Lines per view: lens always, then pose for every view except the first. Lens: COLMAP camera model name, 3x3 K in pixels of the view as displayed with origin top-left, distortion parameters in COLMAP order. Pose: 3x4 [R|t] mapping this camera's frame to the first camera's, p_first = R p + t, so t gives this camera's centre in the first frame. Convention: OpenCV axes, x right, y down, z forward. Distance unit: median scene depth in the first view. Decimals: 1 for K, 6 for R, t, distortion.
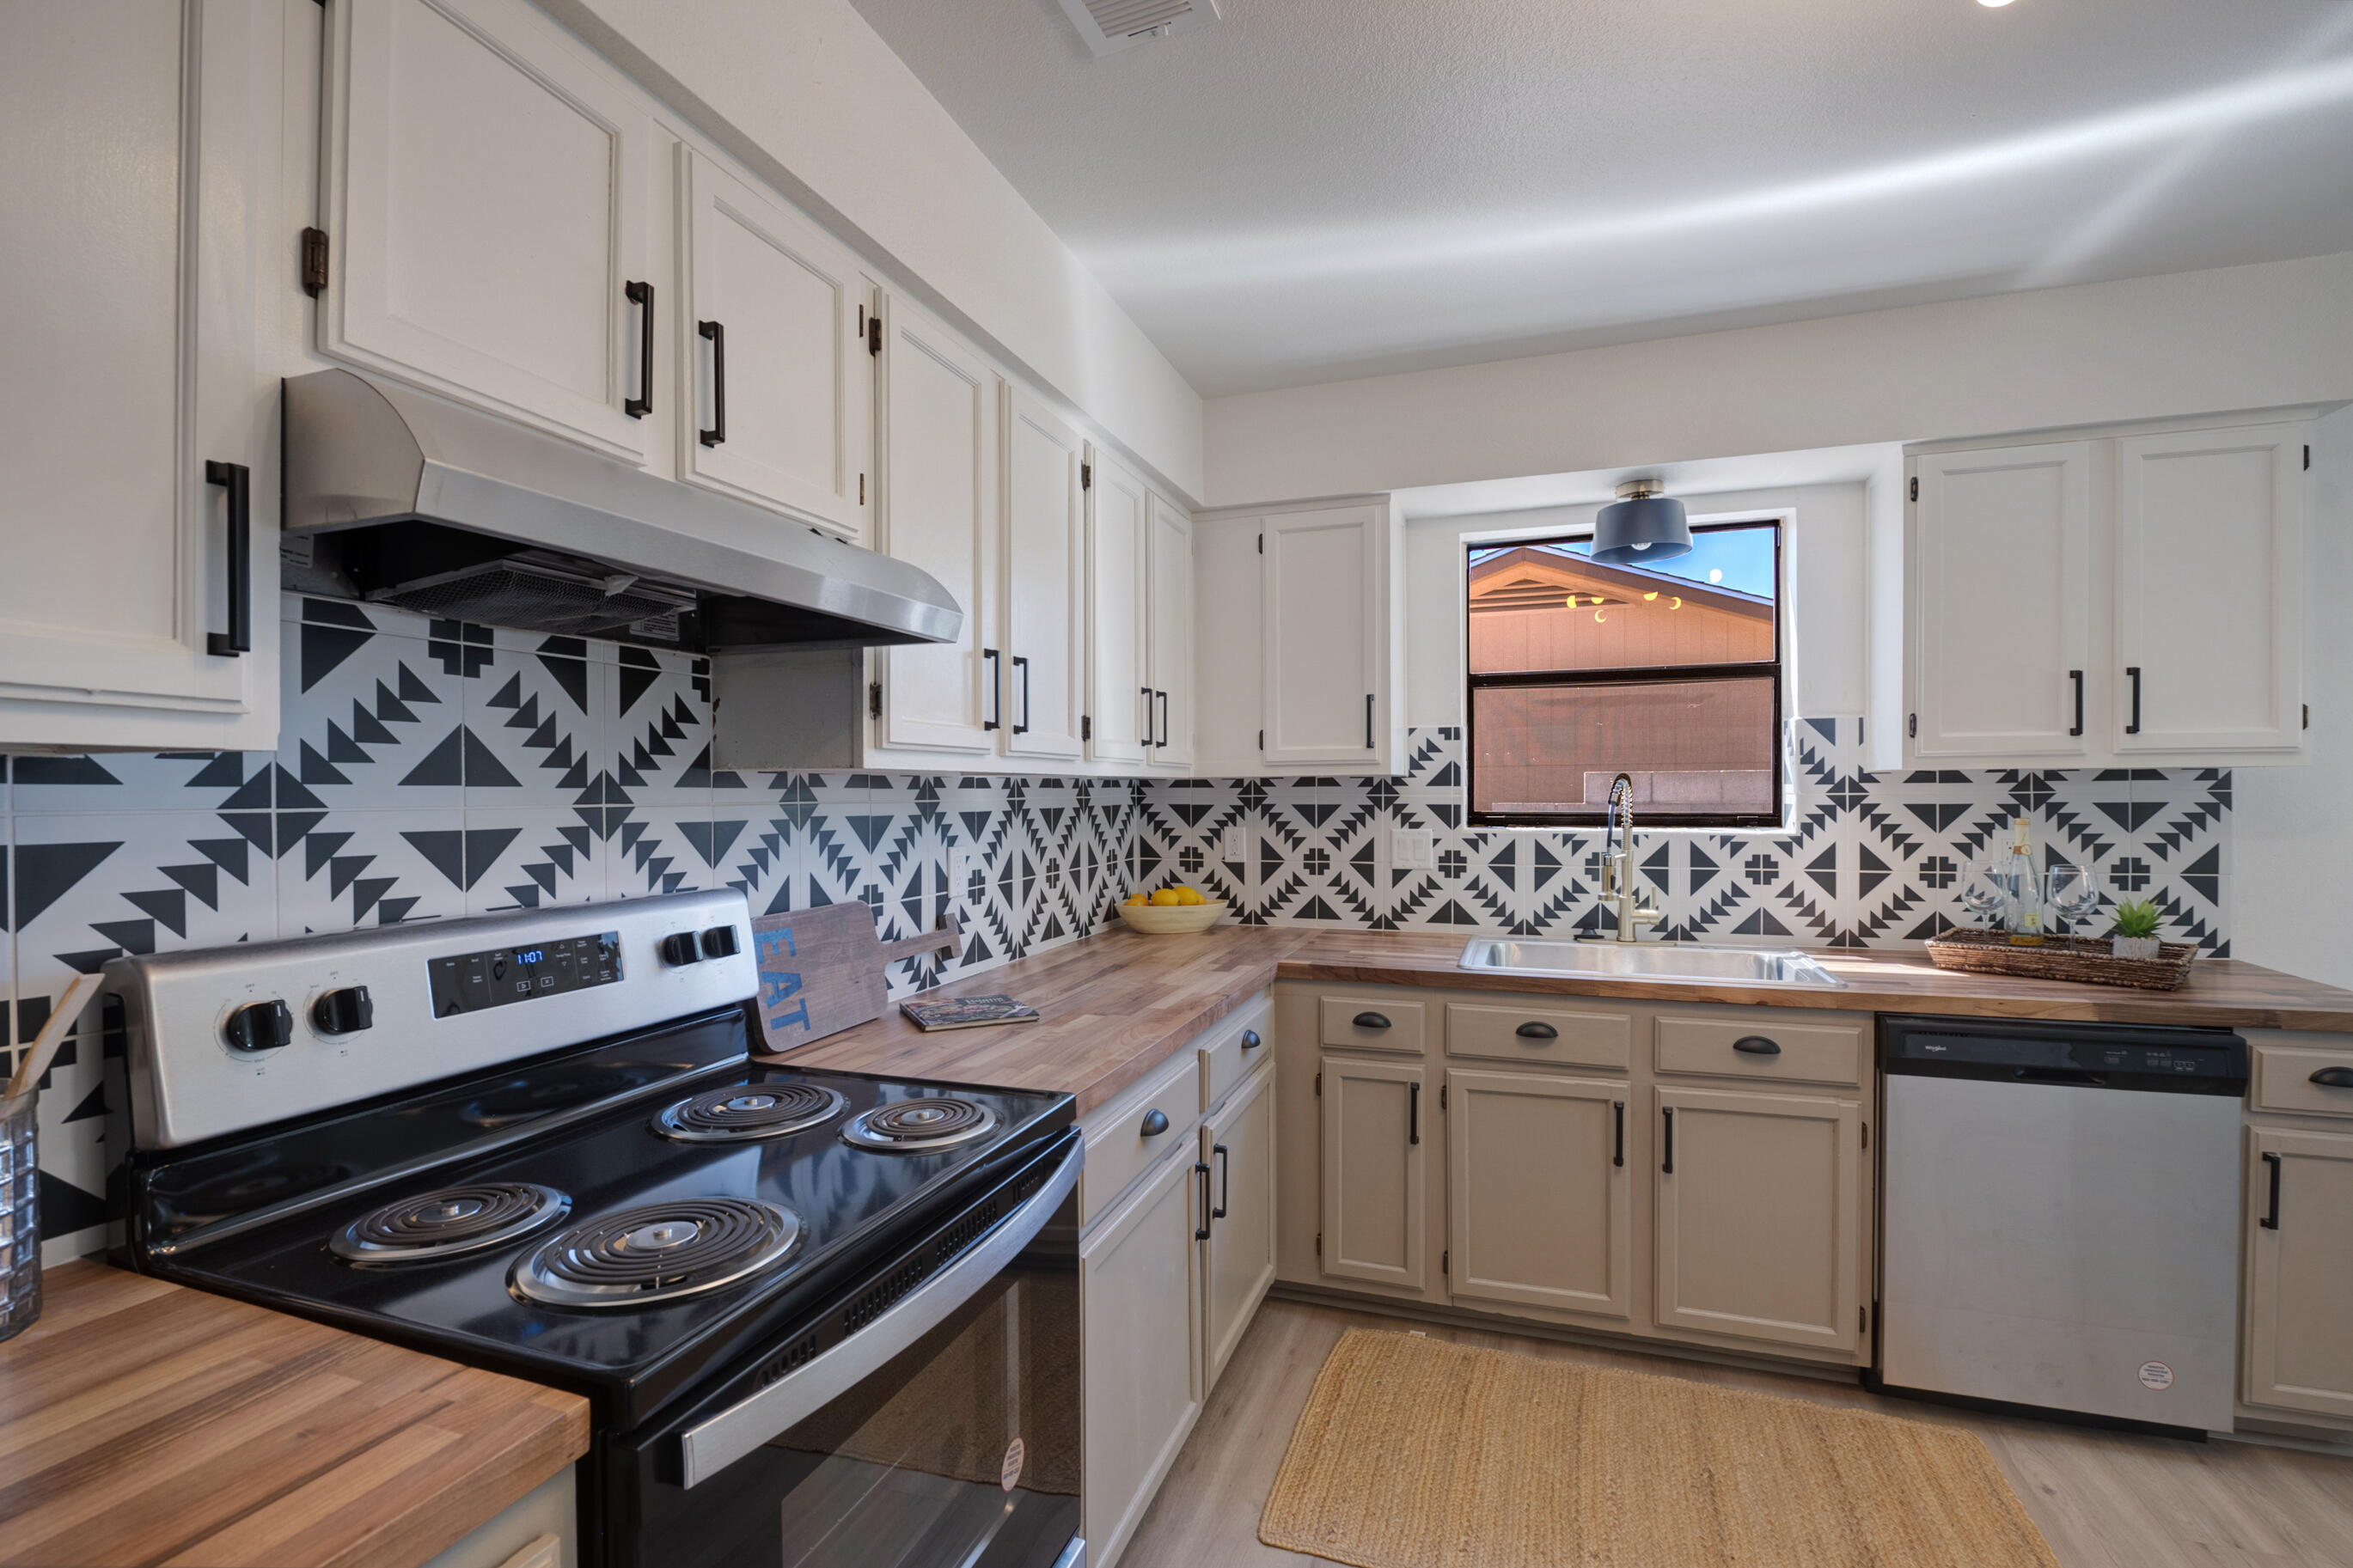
lens RADIAL K [[1043.2, 0, 1190.5], [0, 1043.2, 805.7], [0, 0, 1]] dist [-0.002564, -0.004096]
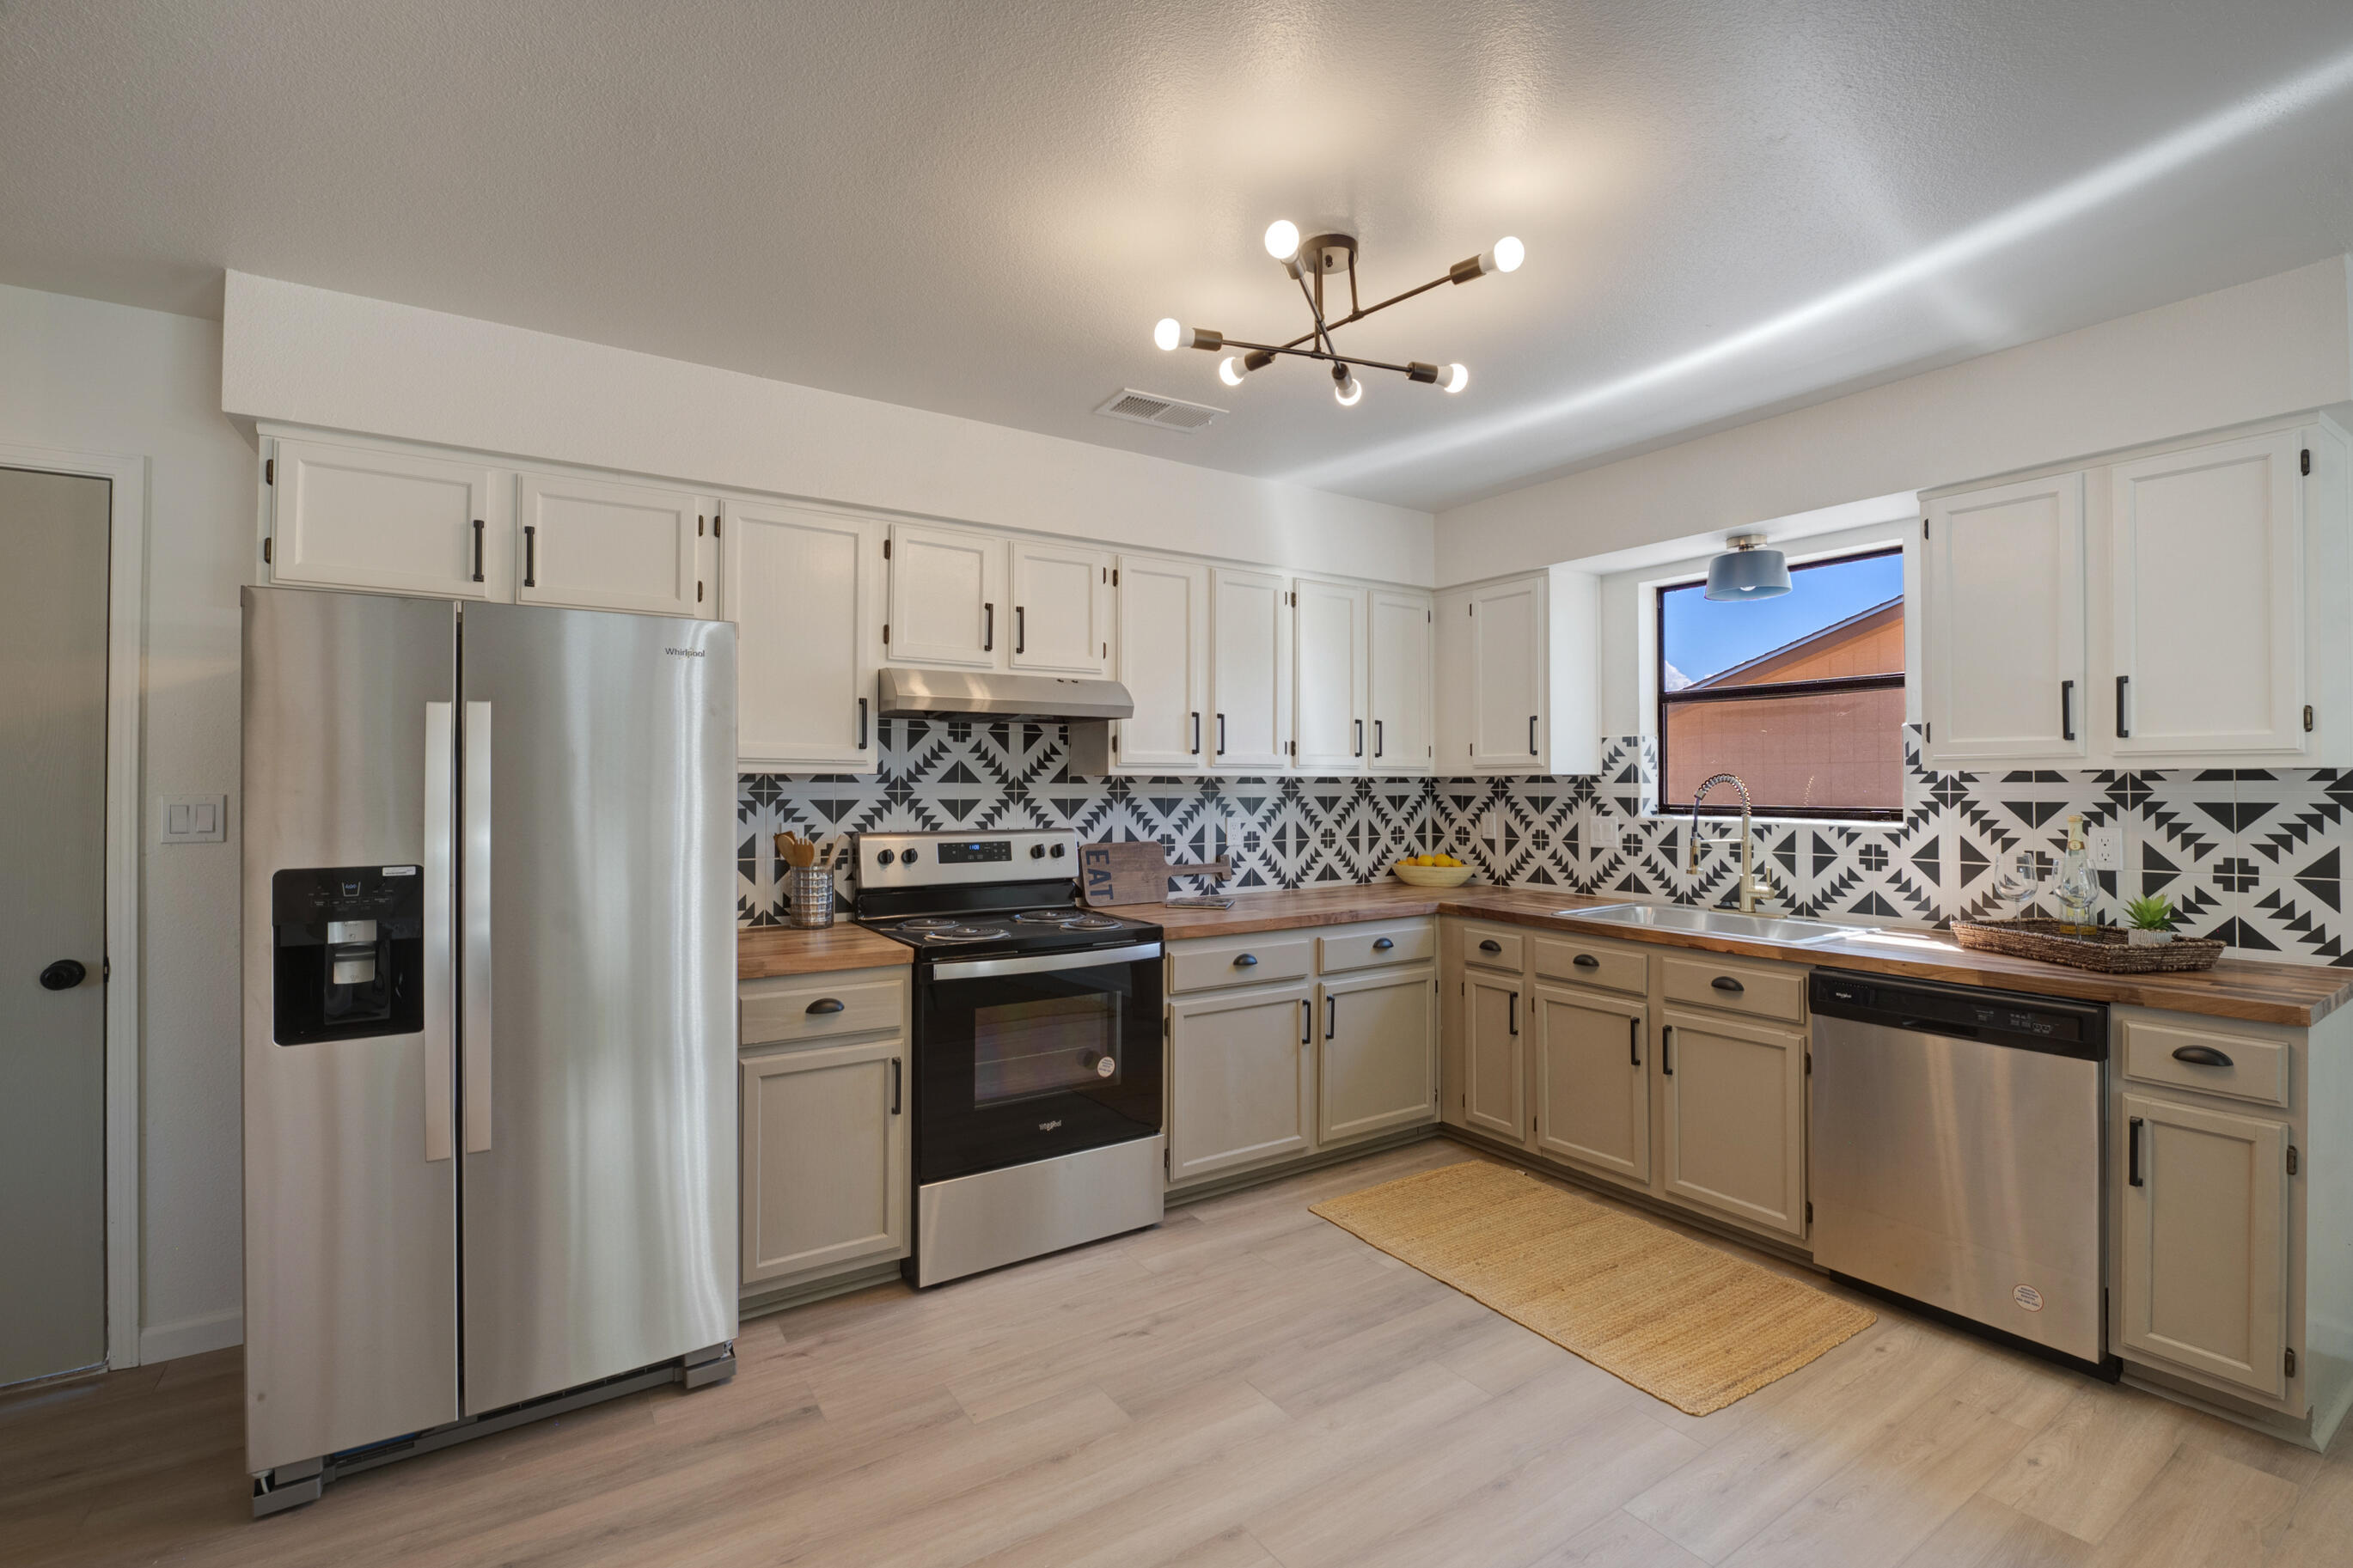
lens RADIAL K [[1042.8, 0, 1191.7], [0, 1042.8, 781.1], [0, 0, 1]] dist [-0.002051, -0.000489]
pose [[0.796395, 0.002964, -0.604769, 0.767233], [-0.012438, 0.999857, -0.011479, 0.000032], [0.604648, 0.016664, 0.796318, -0.428147]]
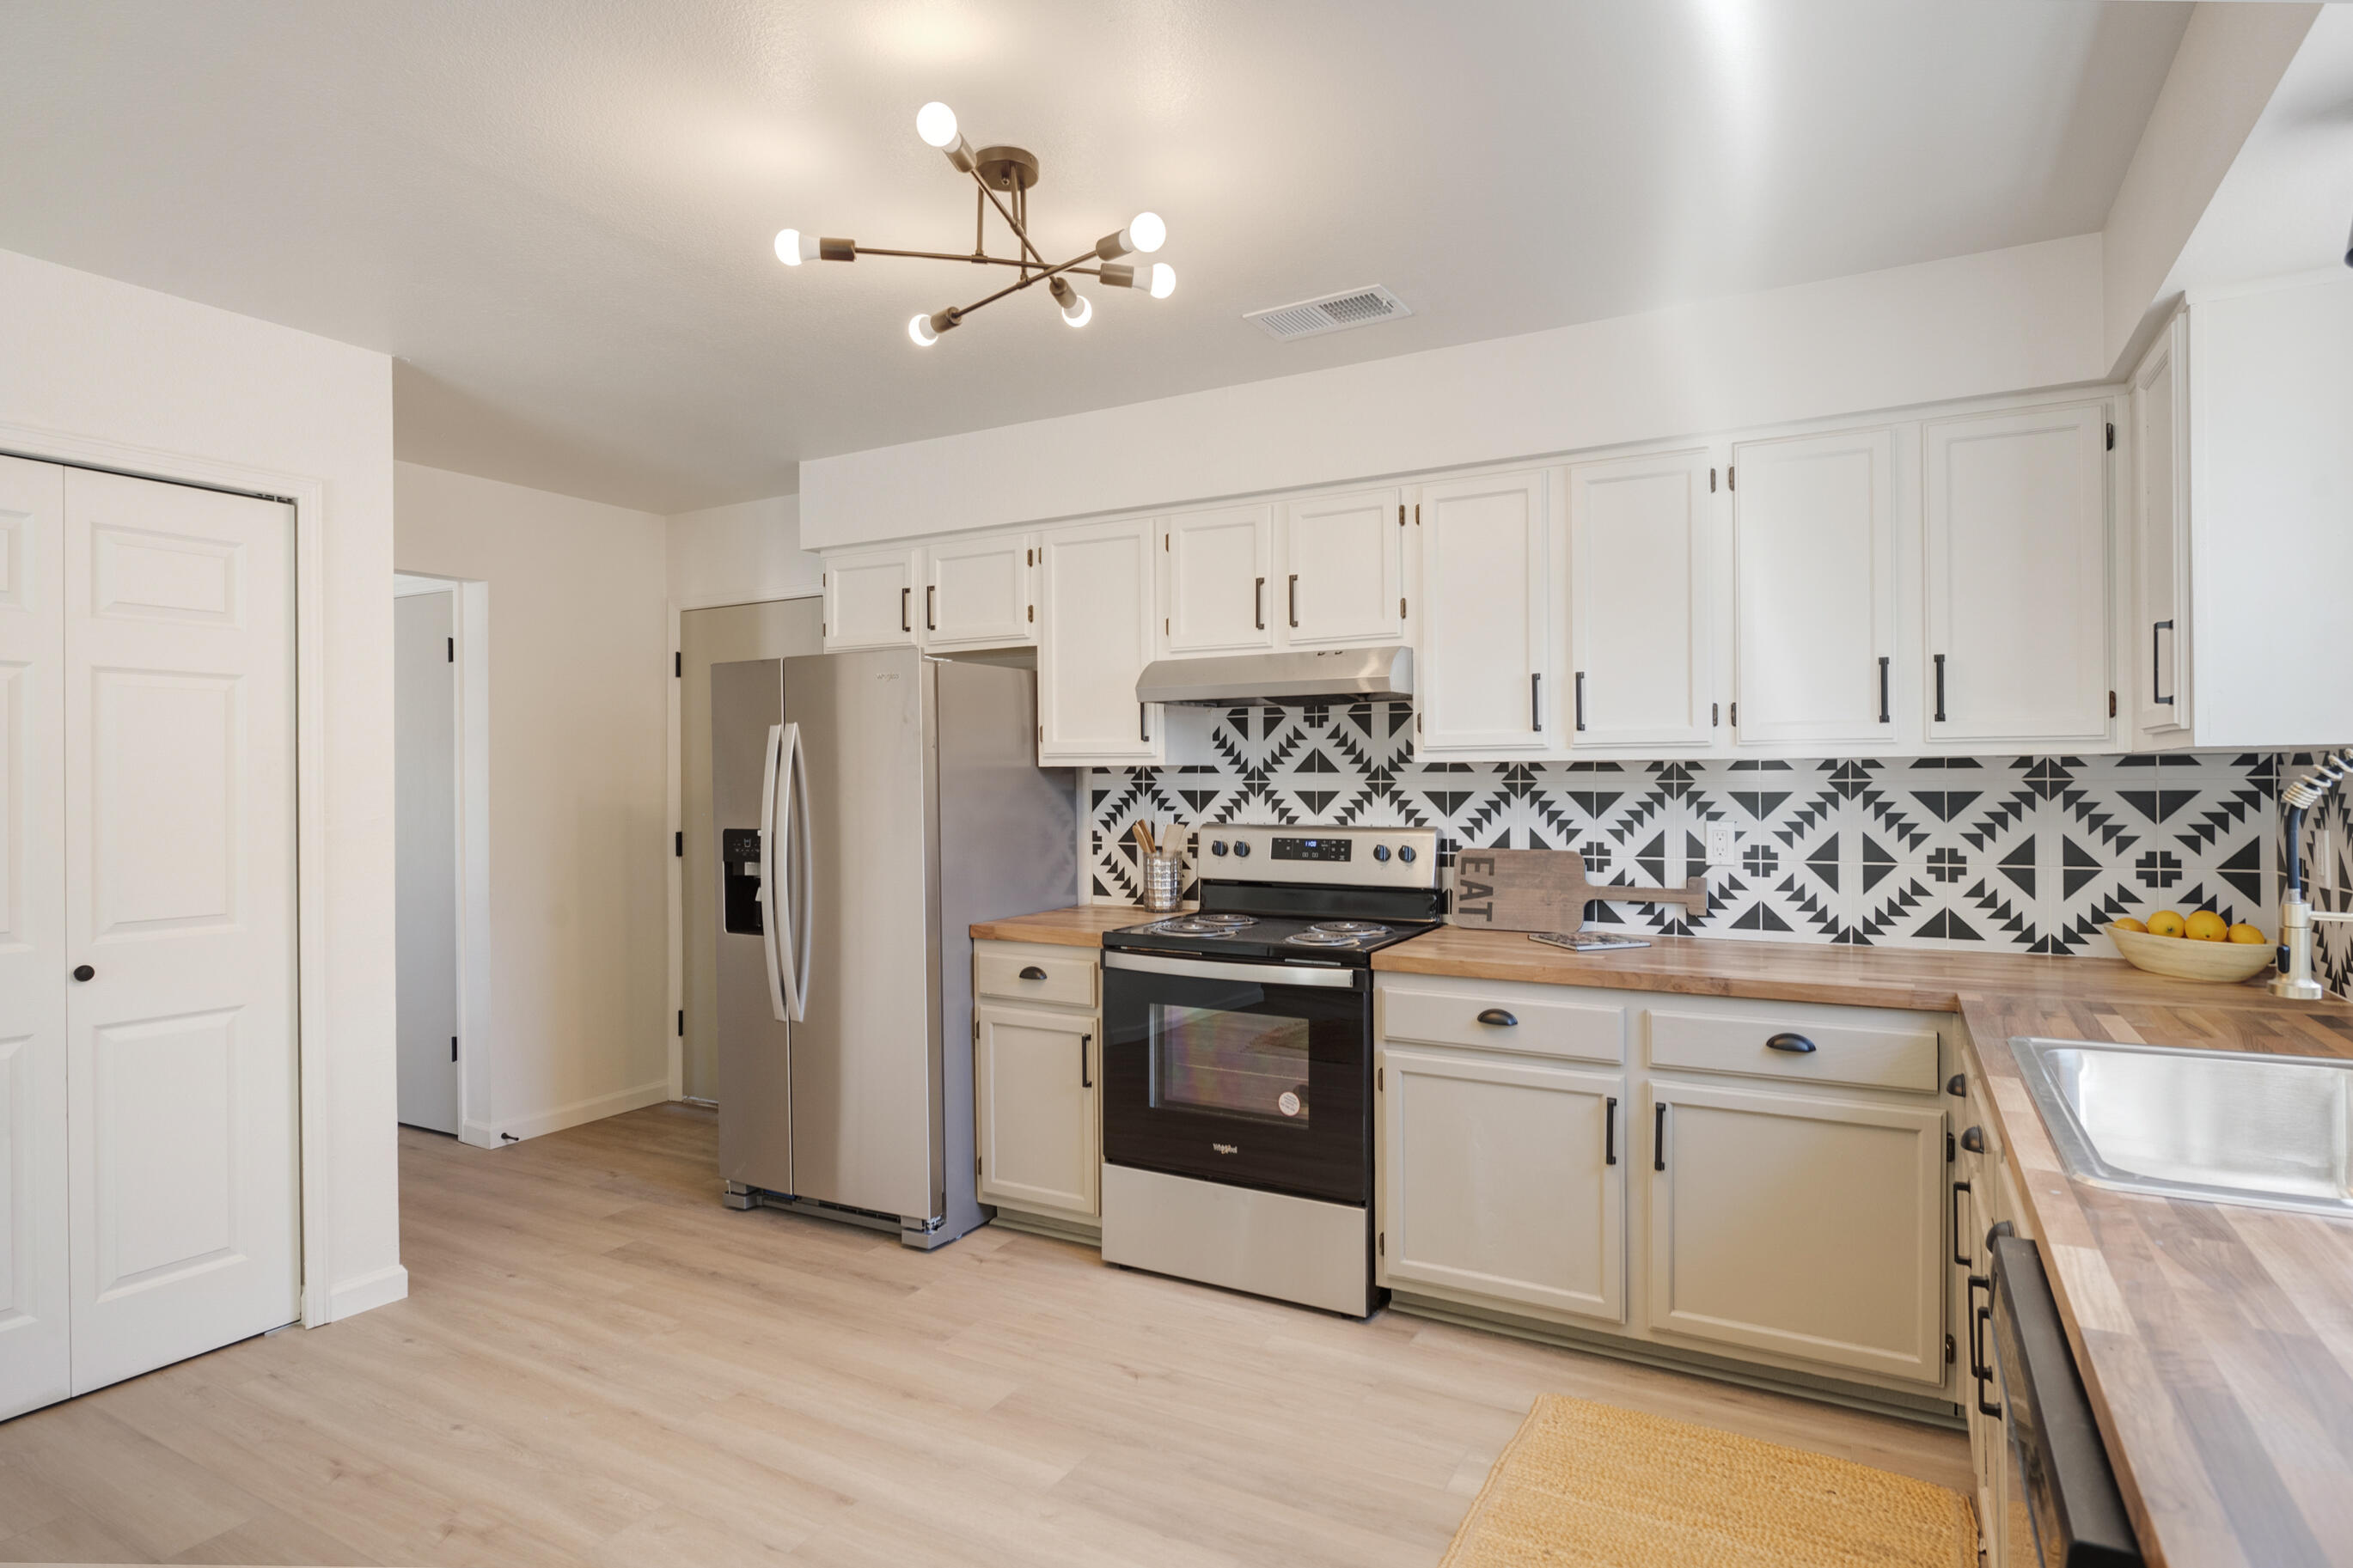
lens RADIAL K [[1263.3, 0, 1176.5], [0, 1263.3, 784.0], [0, 0, 1]] dist [0.002026, 0.000098]
pose [[-0.181757, 0.013098, -0.983256, 1.238071], [-0.006482, 0.999874, 0.014518, -0.018086], [0.983322, 0.009012, -0.181649, 0.657614]]
